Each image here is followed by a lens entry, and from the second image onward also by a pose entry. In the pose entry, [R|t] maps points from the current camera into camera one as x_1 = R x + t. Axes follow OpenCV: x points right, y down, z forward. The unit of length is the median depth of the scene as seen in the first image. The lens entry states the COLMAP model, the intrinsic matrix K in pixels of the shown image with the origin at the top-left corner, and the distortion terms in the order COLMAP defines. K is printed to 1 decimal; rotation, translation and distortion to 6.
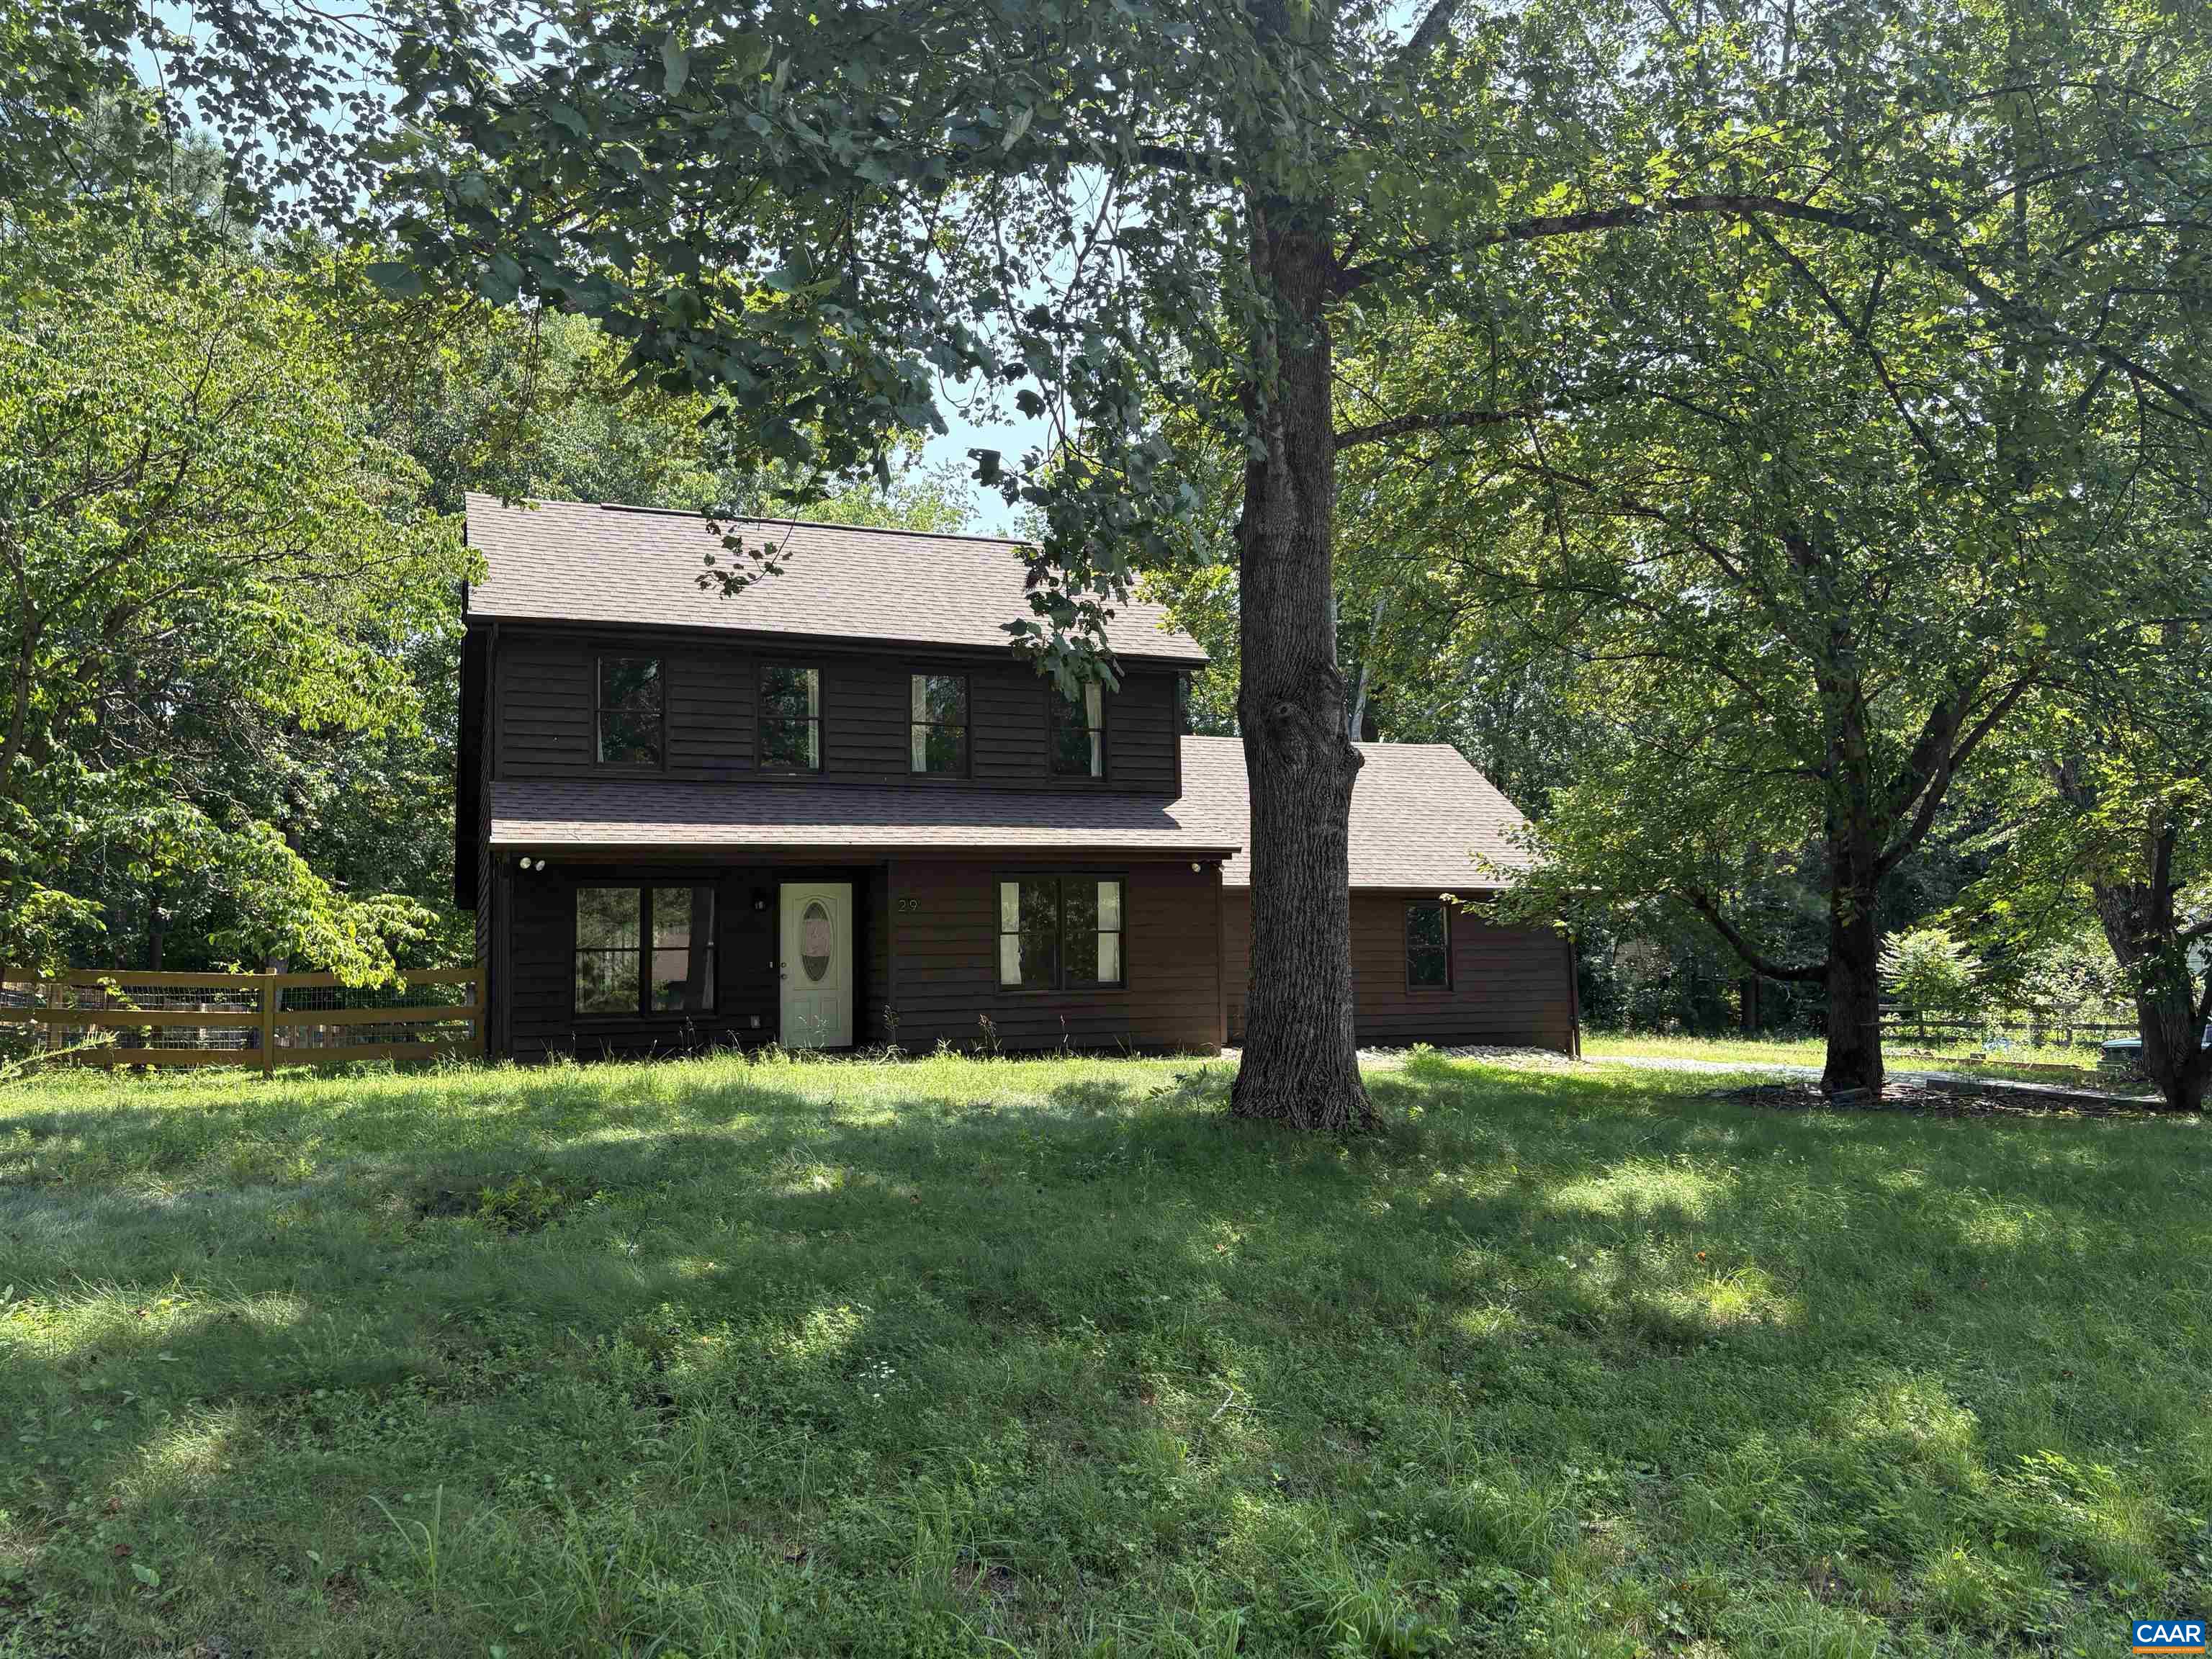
lens RADIAL K [[1655.8, 0, 1110.7], [0, 1655.8, 822.4], [0, 0, 1]] dist [0.059217, -0.003631]
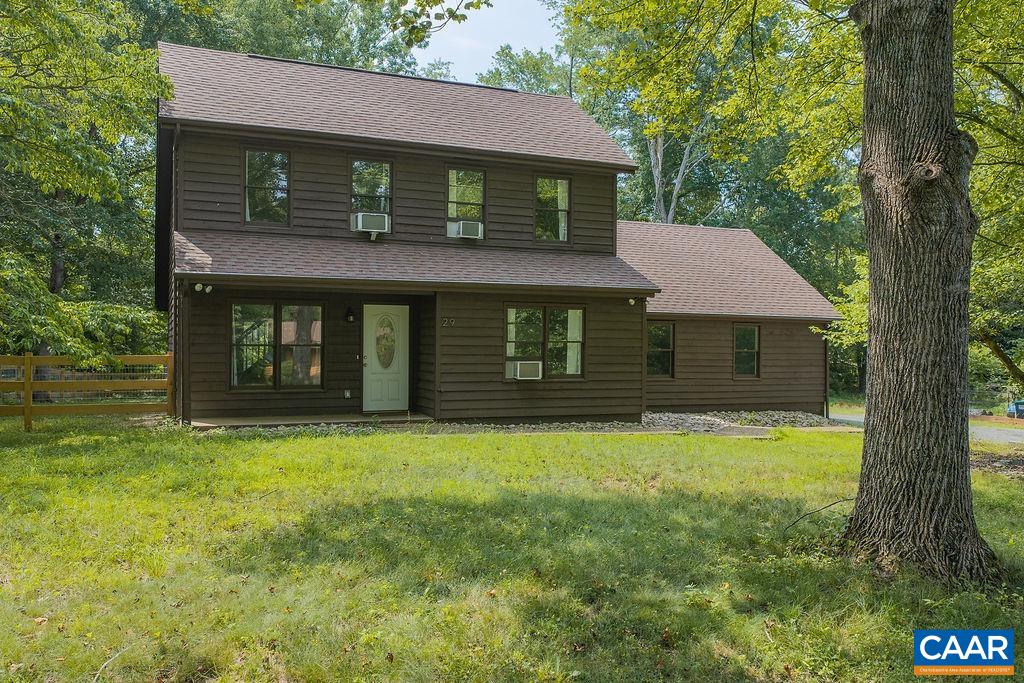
lens RADIAL K [[852.6, 0, 510.3], [0, 852.6, 342.3], [0, 0, 1]] dist [-0.001176, -0.002514]
pose [[0.999395, 0.027863, 0.020807, -0.078734], [-0.029564, 0.995814, 0.086486, -0.000556], [-0.018310, -0.087049, 0.996036, 0.210016]]
